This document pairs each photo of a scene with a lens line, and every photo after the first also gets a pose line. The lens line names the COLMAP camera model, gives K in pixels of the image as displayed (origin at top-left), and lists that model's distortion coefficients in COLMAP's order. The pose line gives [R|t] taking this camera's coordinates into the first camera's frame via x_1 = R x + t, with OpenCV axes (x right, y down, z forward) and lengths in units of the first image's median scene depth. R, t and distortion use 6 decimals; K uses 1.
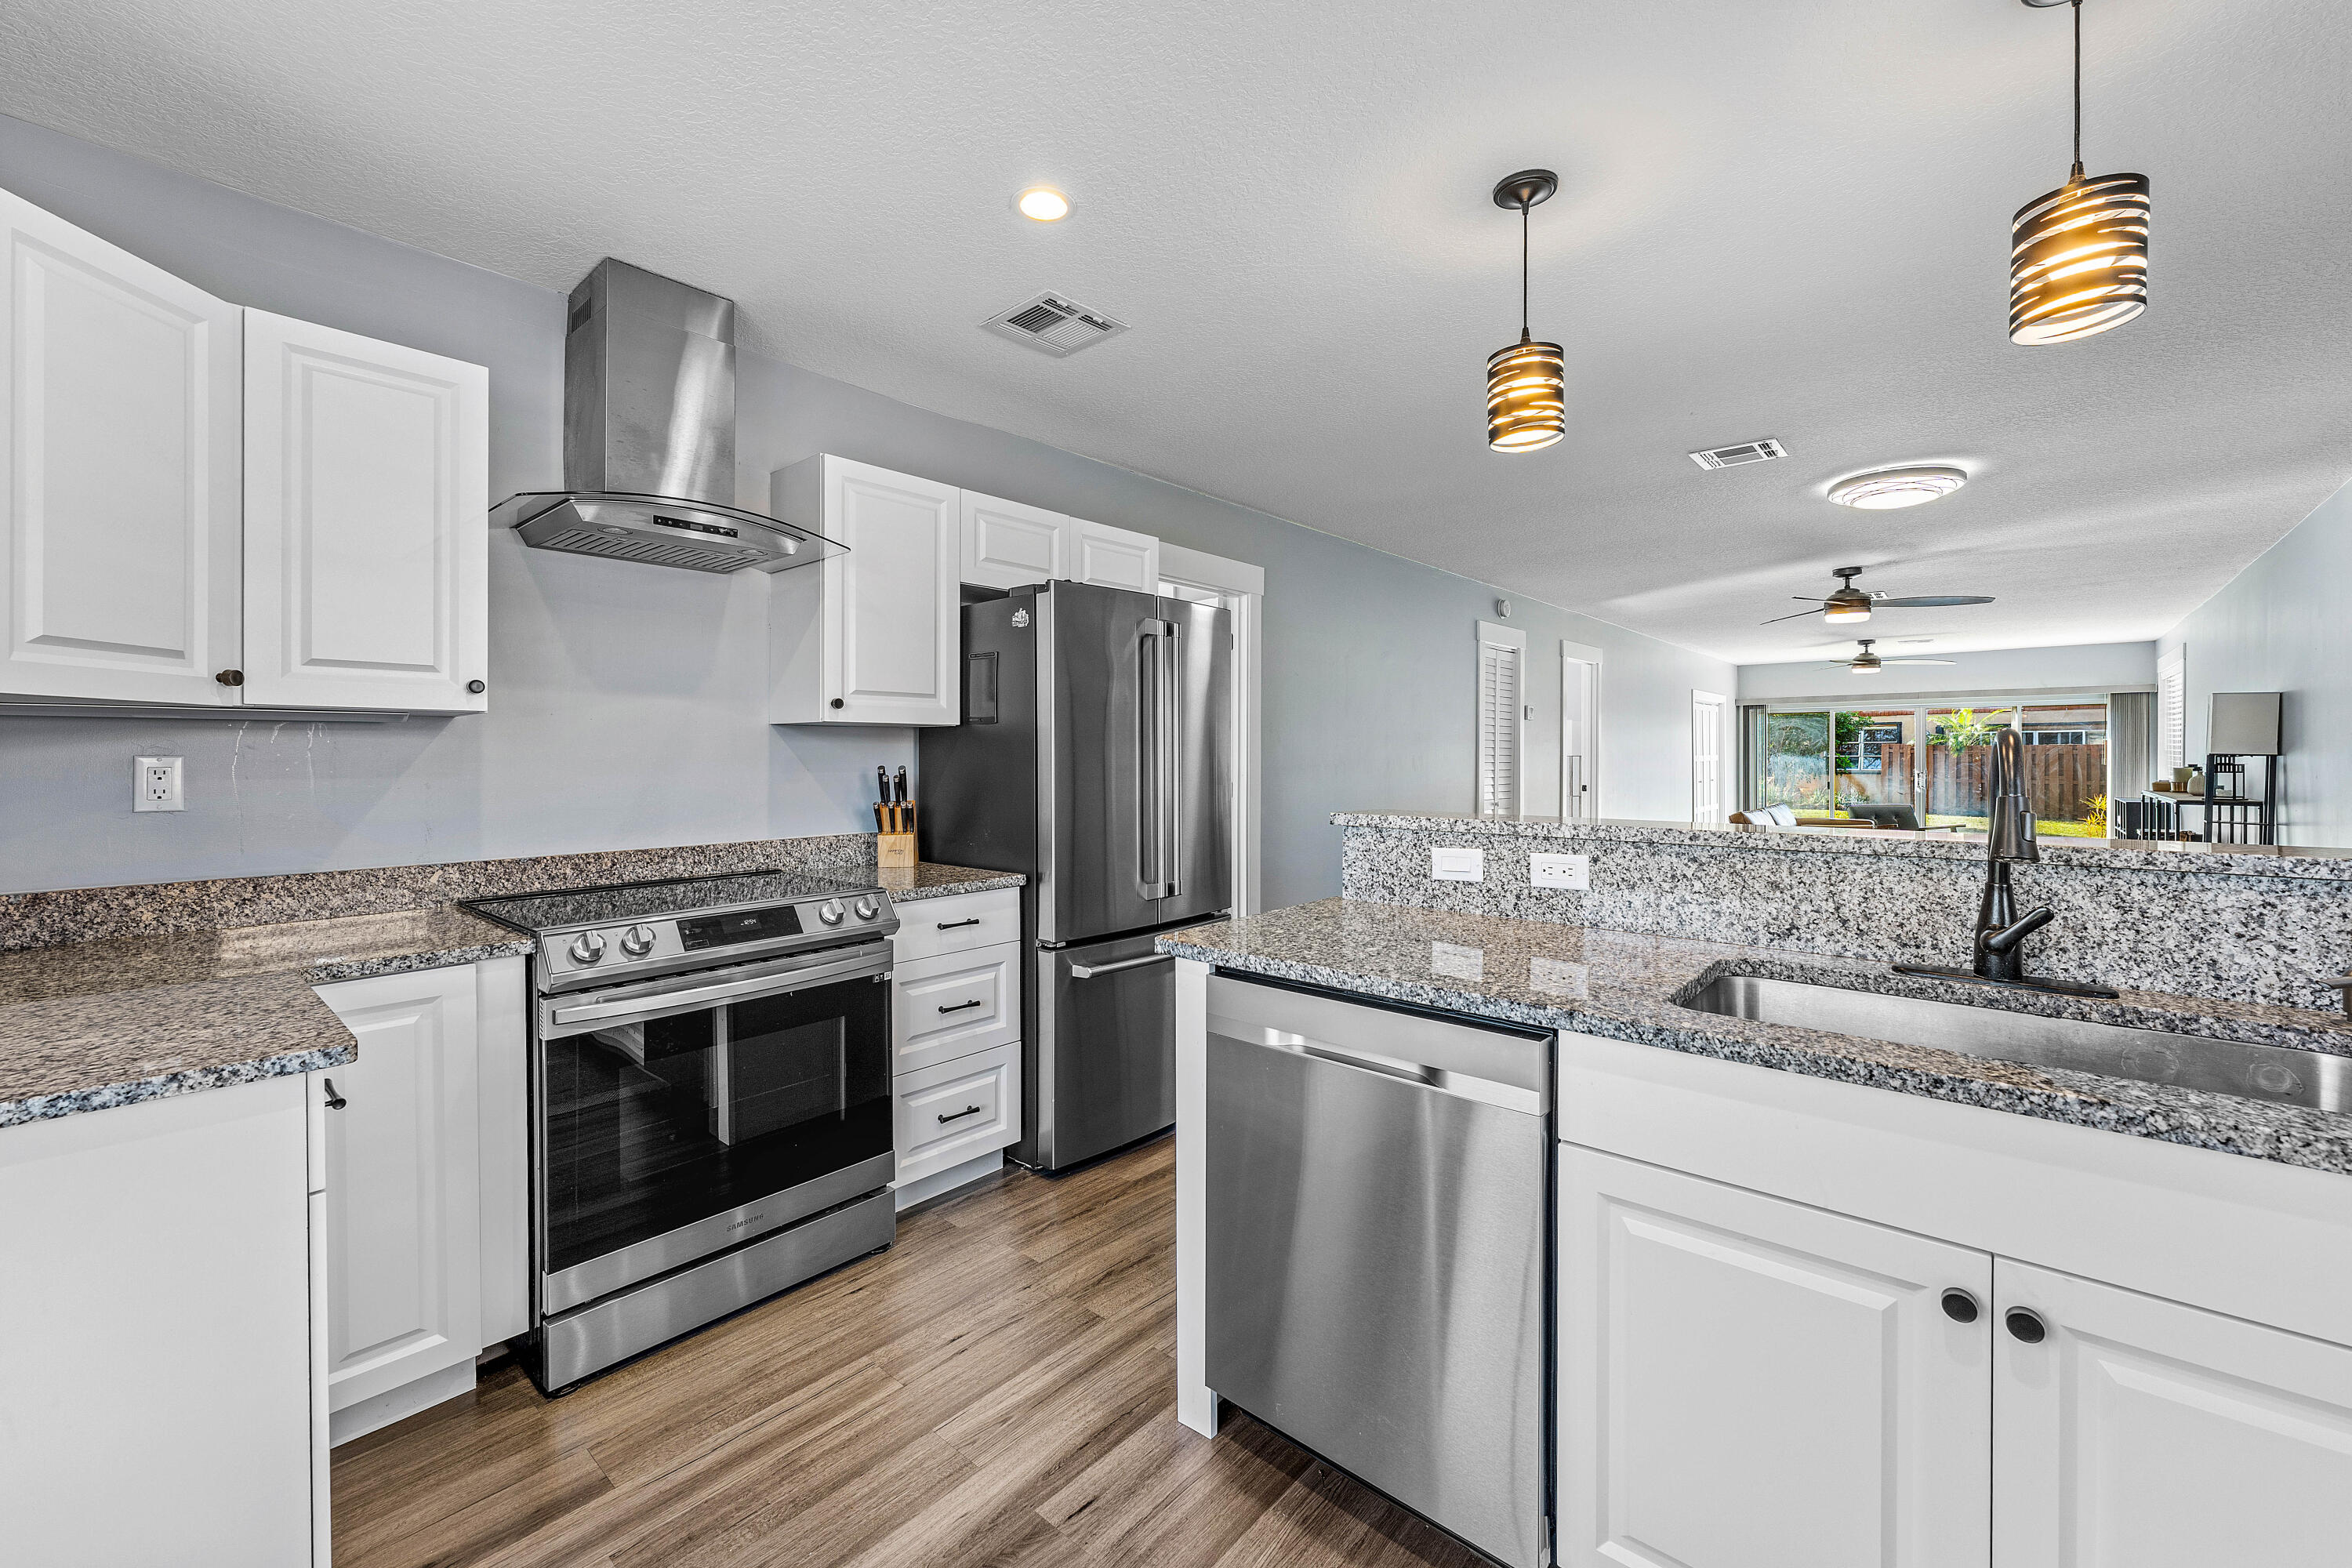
lens RADIAL K [[963.0, 0, 1145.0], [0, 963.0, 790.7], [0, 0, 1]] dist [0.001161, 0.000288]
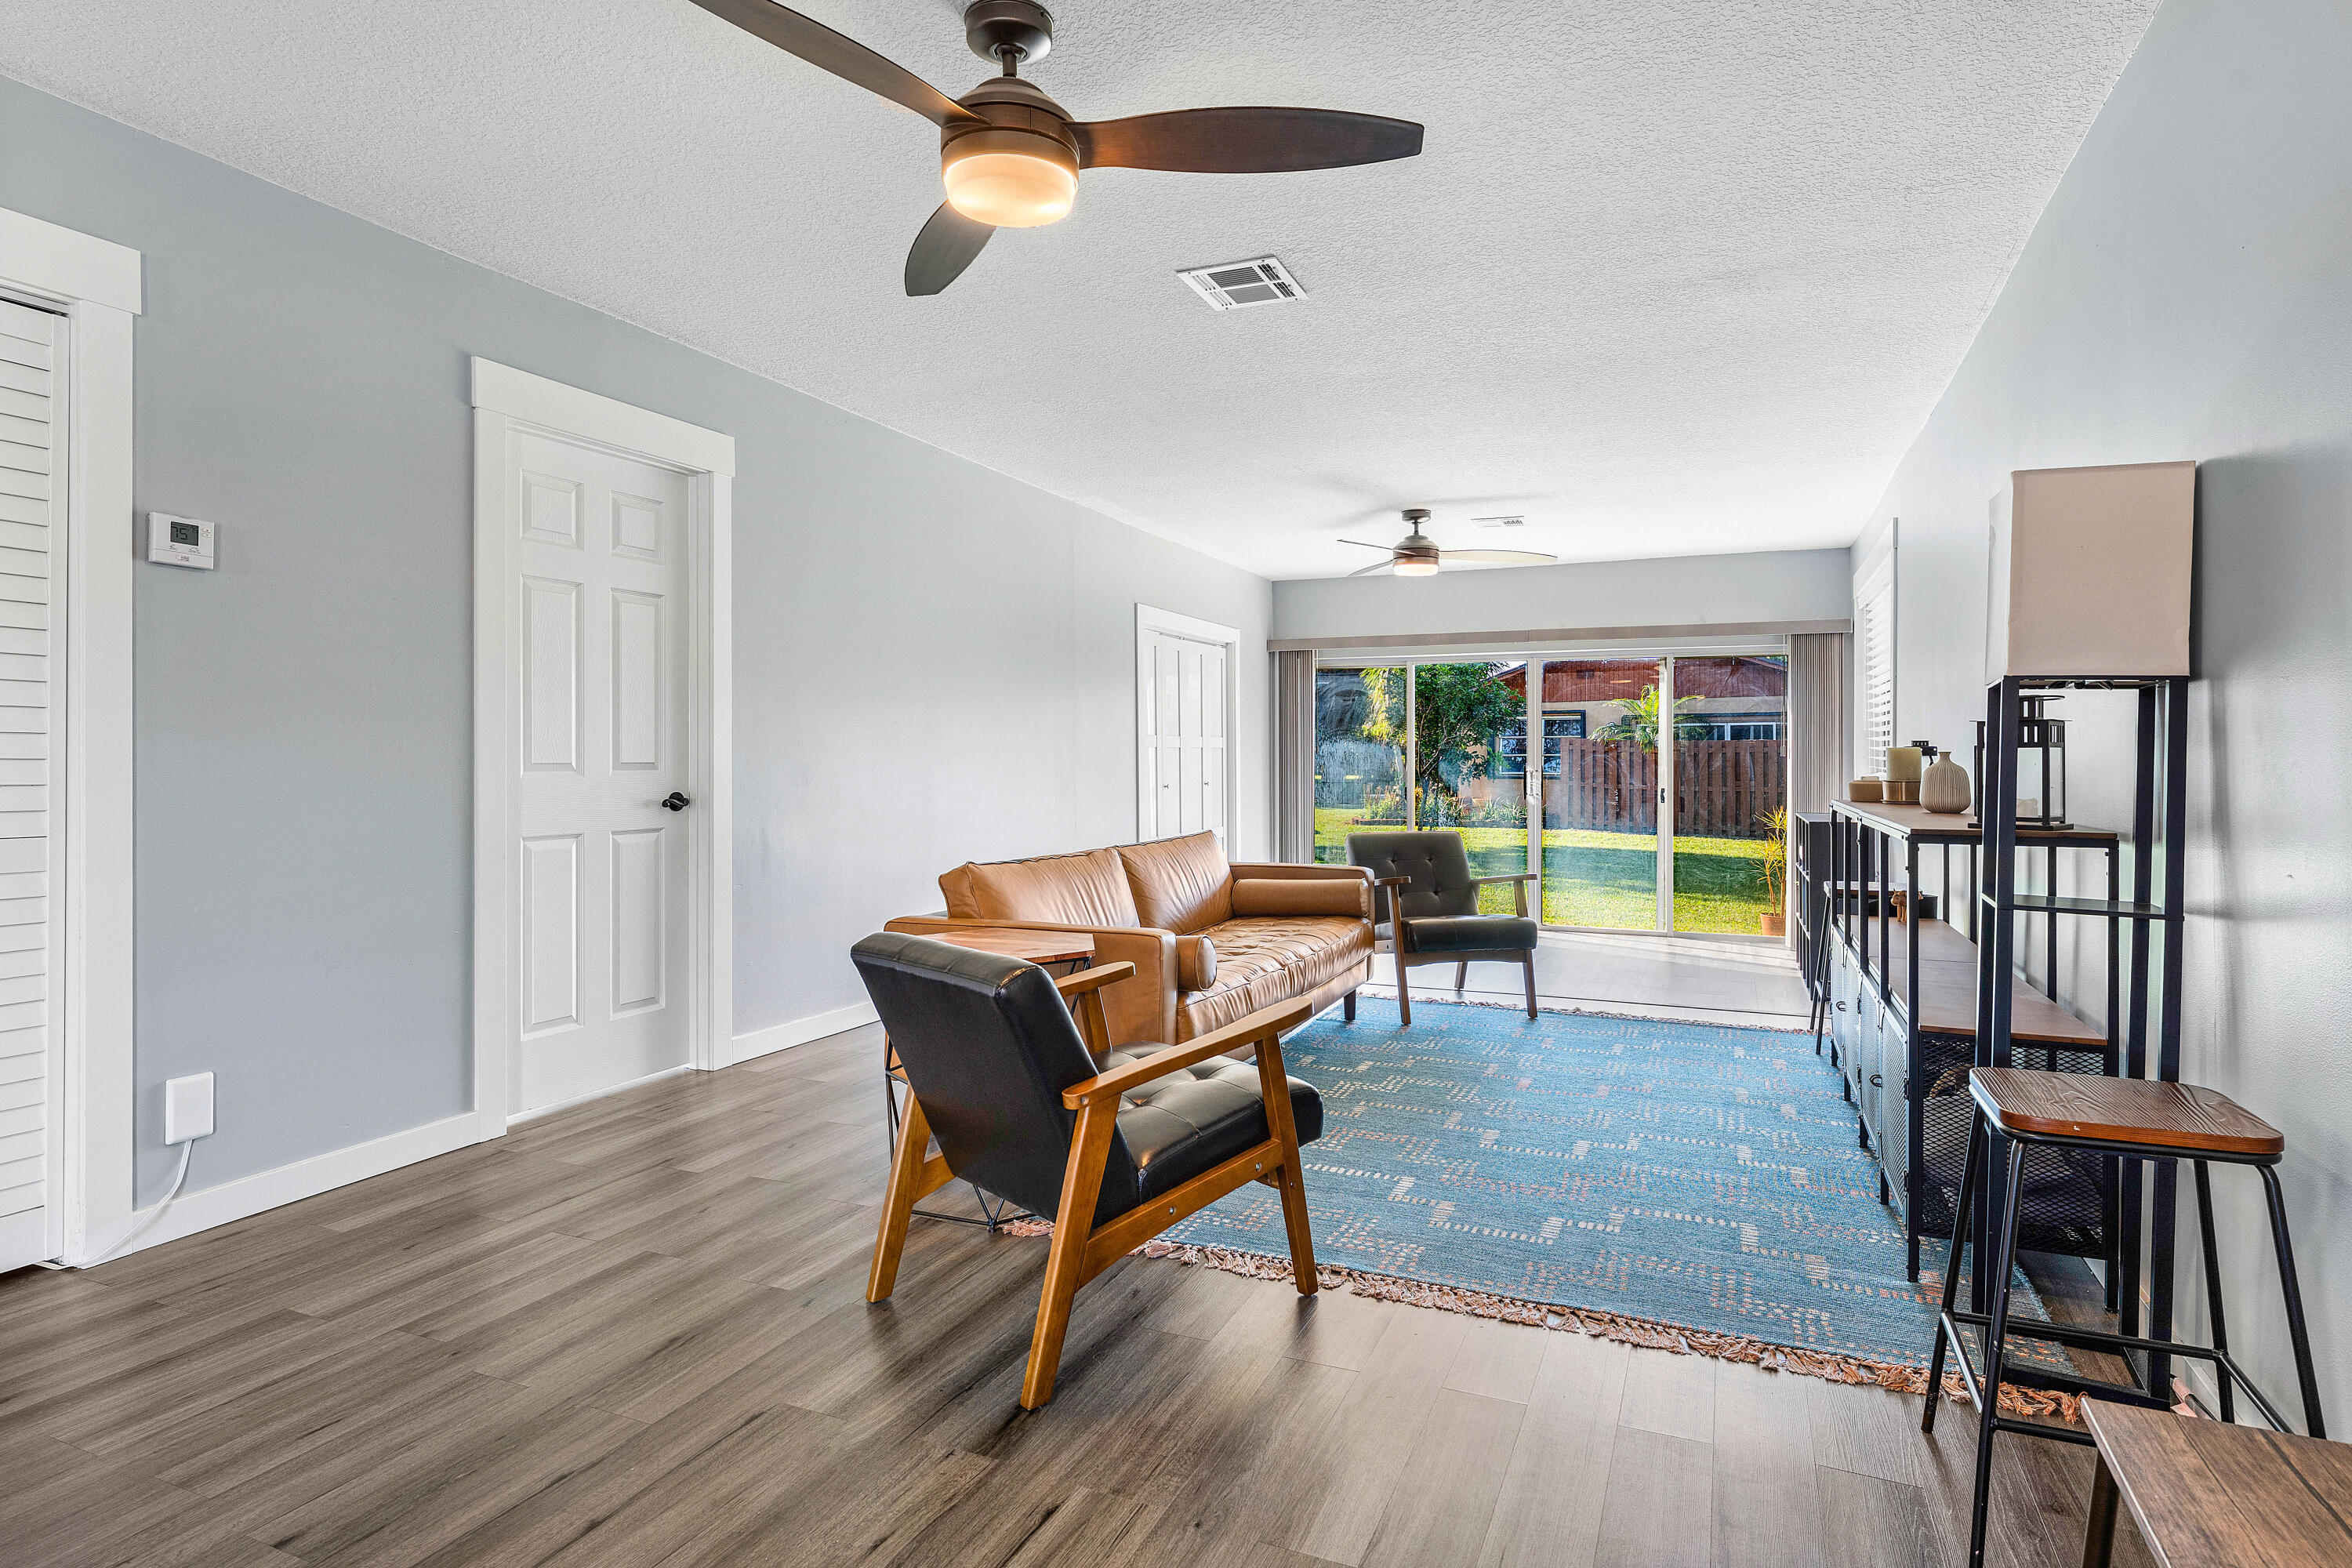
lens RADIAL K [[1255.2, 0, 1178.7], [0, 1255.2, 792.1], [0, 0, 1]] dist [0.005248, 0.000148]
pose [[0.949223, 0.000547, 0.314603, 0.124927], [0.001786, 0.999973, -0.007129, -0.000108], [-0.314598, 0.007328, 0.949197, 0.120301]]
